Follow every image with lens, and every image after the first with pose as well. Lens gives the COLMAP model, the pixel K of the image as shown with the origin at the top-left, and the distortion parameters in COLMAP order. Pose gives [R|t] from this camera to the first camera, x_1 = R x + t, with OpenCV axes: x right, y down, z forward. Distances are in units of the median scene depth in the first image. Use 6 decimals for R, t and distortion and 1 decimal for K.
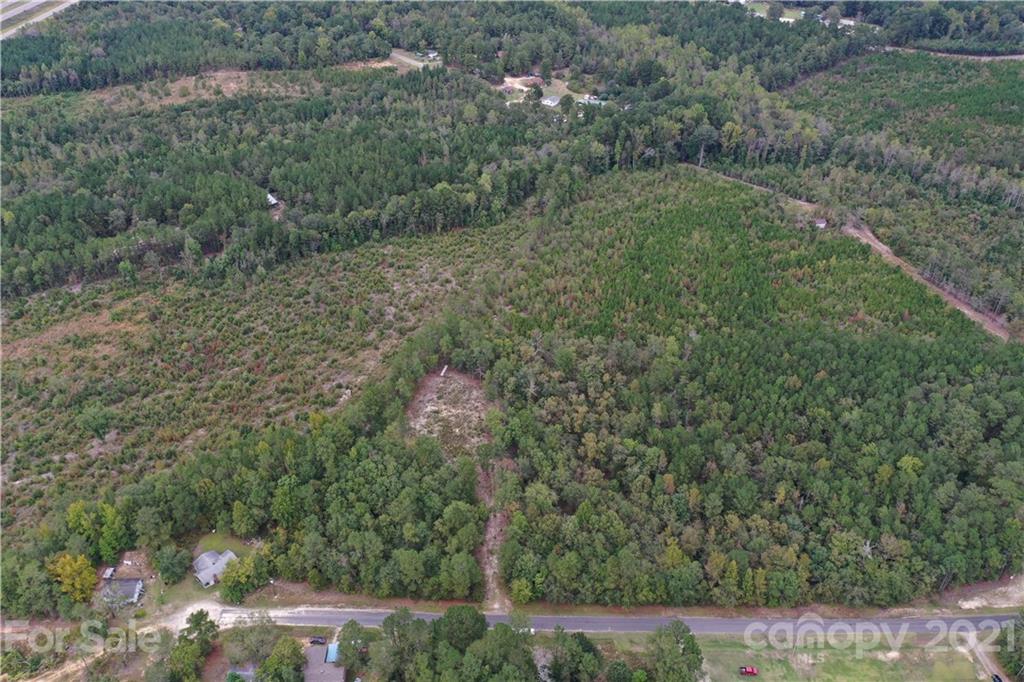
lens RADIAL K [[809.0, 0, 510.8], [0, 809.0, 341.5], [0, 0, 1]] dist [0.006751, 0.000291]
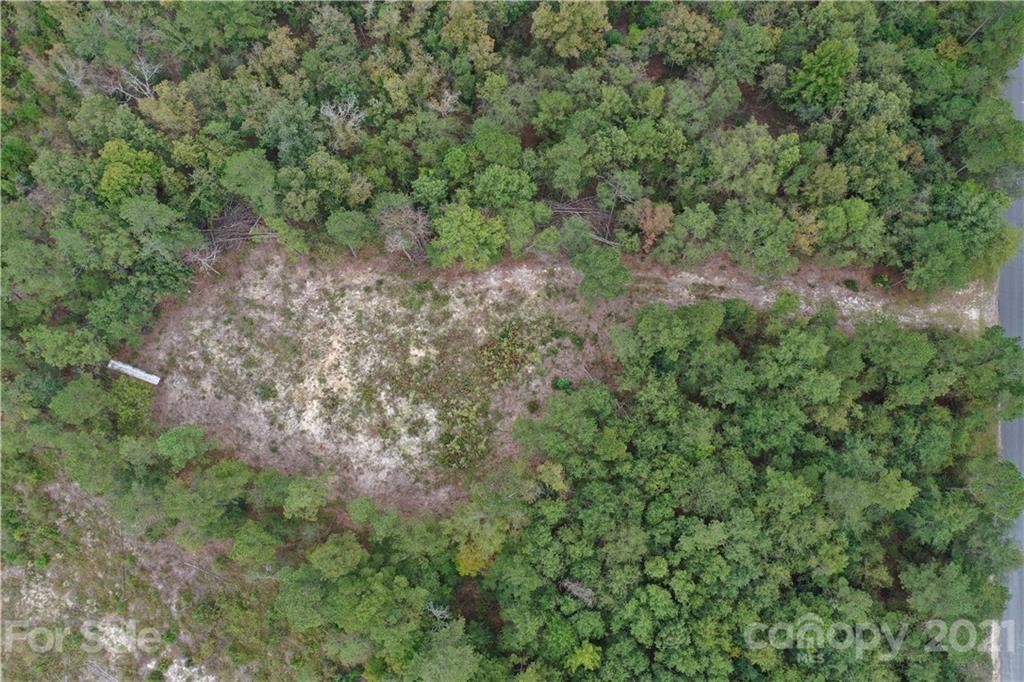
lens RADIAL K [[809.0, 0, 514.0], [0, 809.0, 340.0], [0, 0, 1]] dist [0.006751, 0.000291]
pose [[0.131304, -0.973590, 0.186768, -0.111093], [0.587970, 0.228167, 0.776035, -0.133174], [-0.798154, 0.007917, 0.602401, 0.677062]]
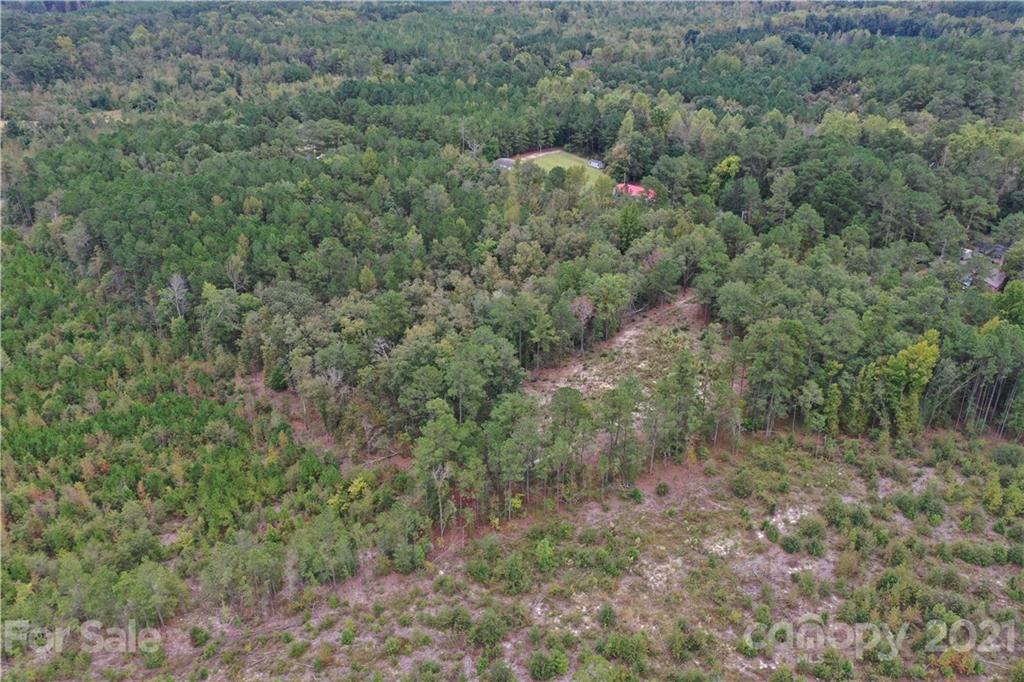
lens RADIAL K [[809.0, 0, 510.5], [0, 809.0, 340.6], [0, 0, 1]] dist [0.006751, 0.000291]
pose [[-0.691680, -0.318246, 0.648305, -0.322561], [0.429725, 0.540114, 0.723612, -0.303979], [-0.580444, 0.779100, -0.236828, 1.058379]]
